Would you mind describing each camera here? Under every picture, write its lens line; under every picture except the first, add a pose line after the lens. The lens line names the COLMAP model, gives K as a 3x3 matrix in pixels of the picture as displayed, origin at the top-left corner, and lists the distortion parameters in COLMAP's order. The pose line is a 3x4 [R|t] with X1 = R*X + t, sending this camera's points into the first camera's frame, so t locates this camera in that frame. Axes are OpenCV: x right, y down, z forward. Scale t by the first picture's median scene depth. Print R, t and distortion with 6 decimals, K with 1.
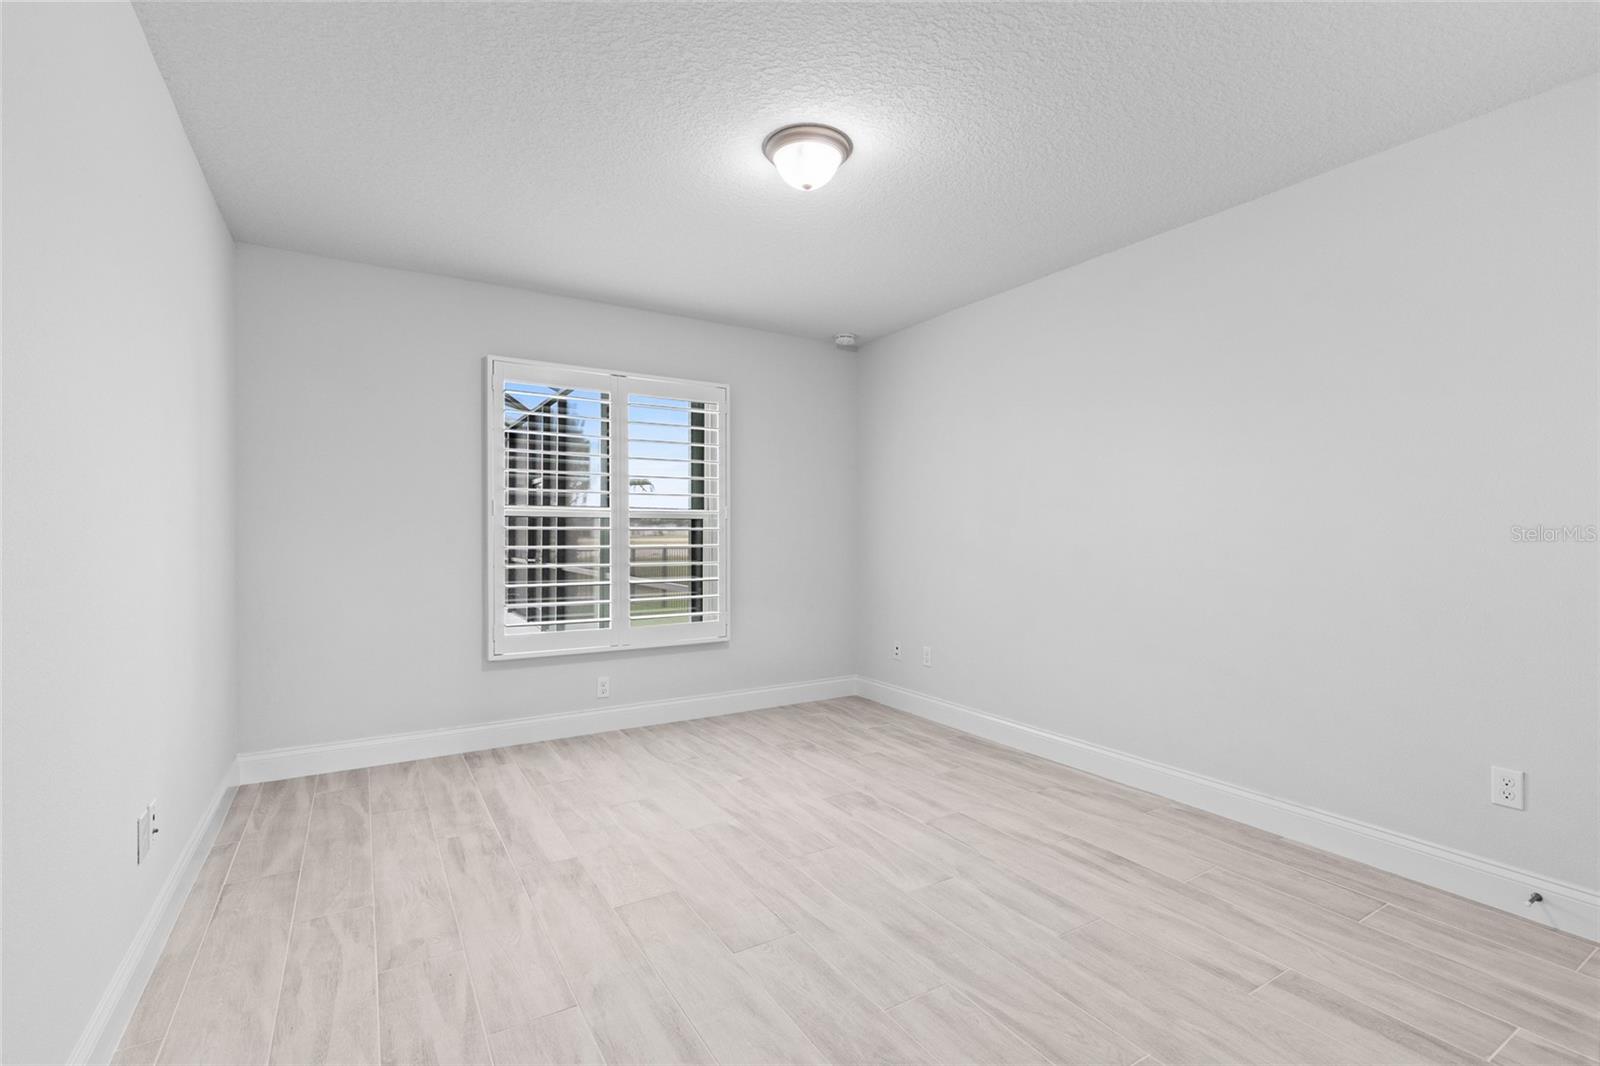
lens RADIAL K [[721.1, 0, 805.5], [0, 721.1, 531.6], [0, 0, 1]] dist [0.004683, -0.000250]
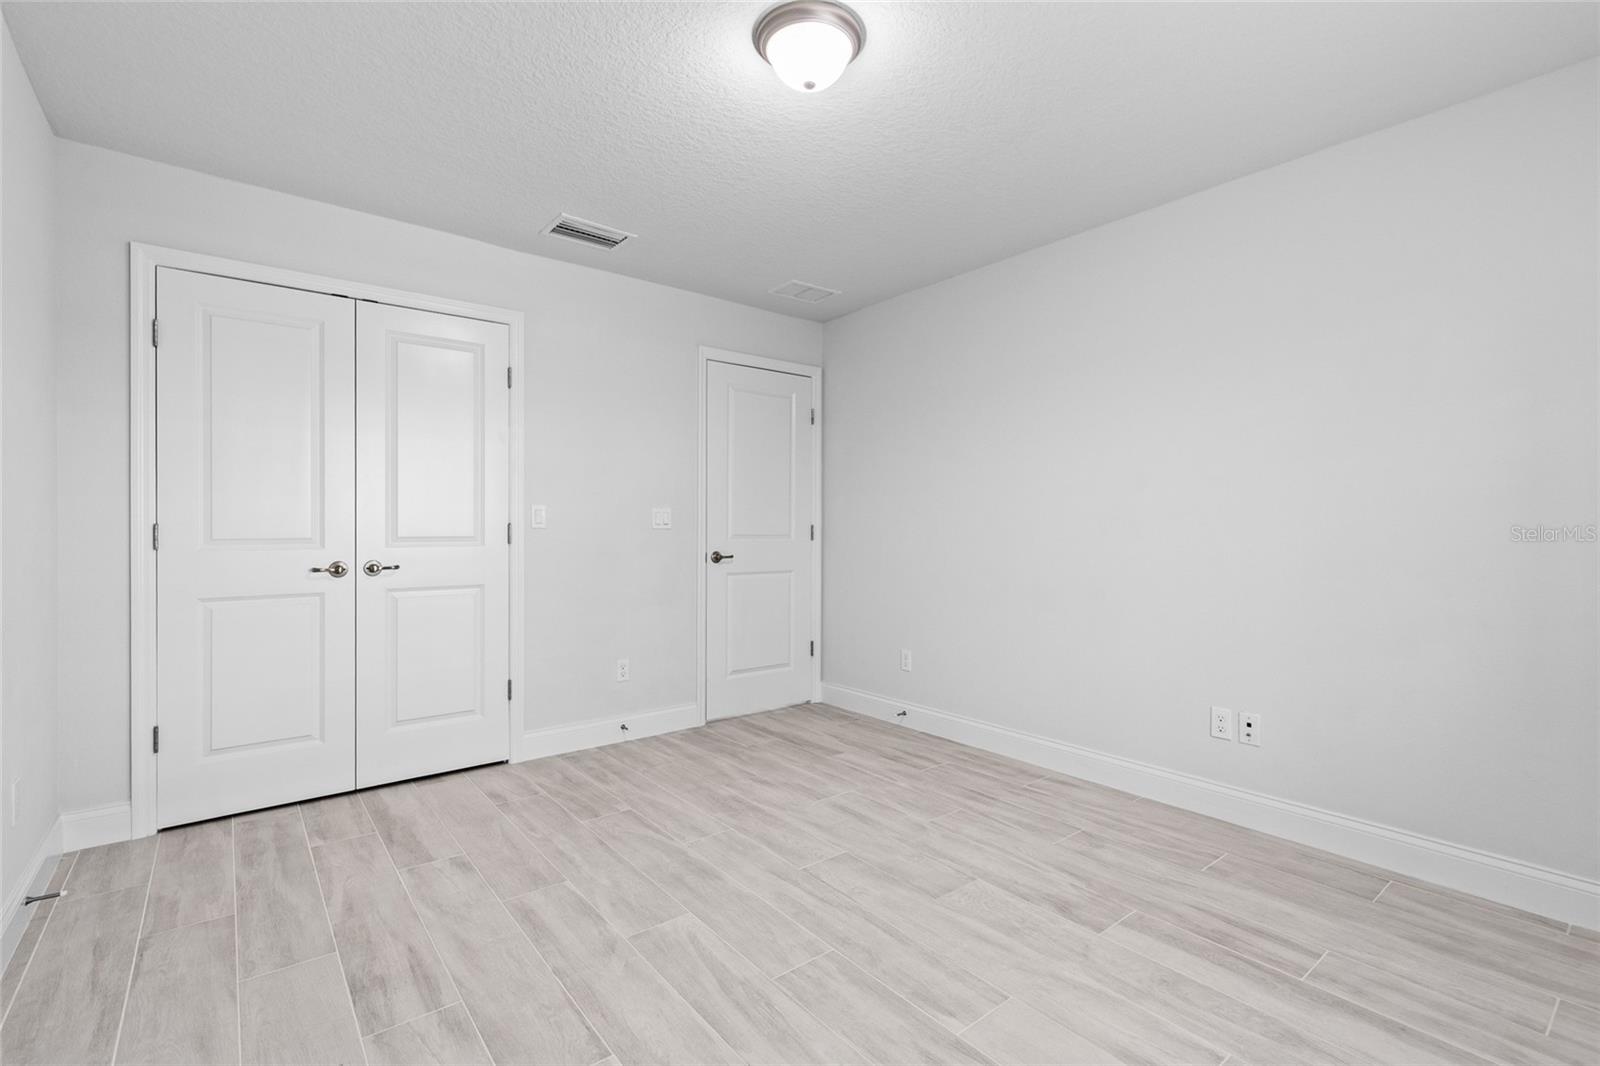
lens RADIAL K [[721.1, 0, 805.5], [0, 721.1, 531.6], [0, 0, 1]] dist [0.004683, -0.000250]
pose [[-0.992196, -0.003338, -0.124640, 0.111505], [-0.003933, 0.999982, 0.004529, 0.012688], [0.124623, 0.004984, -0.992192, 1.925850]]
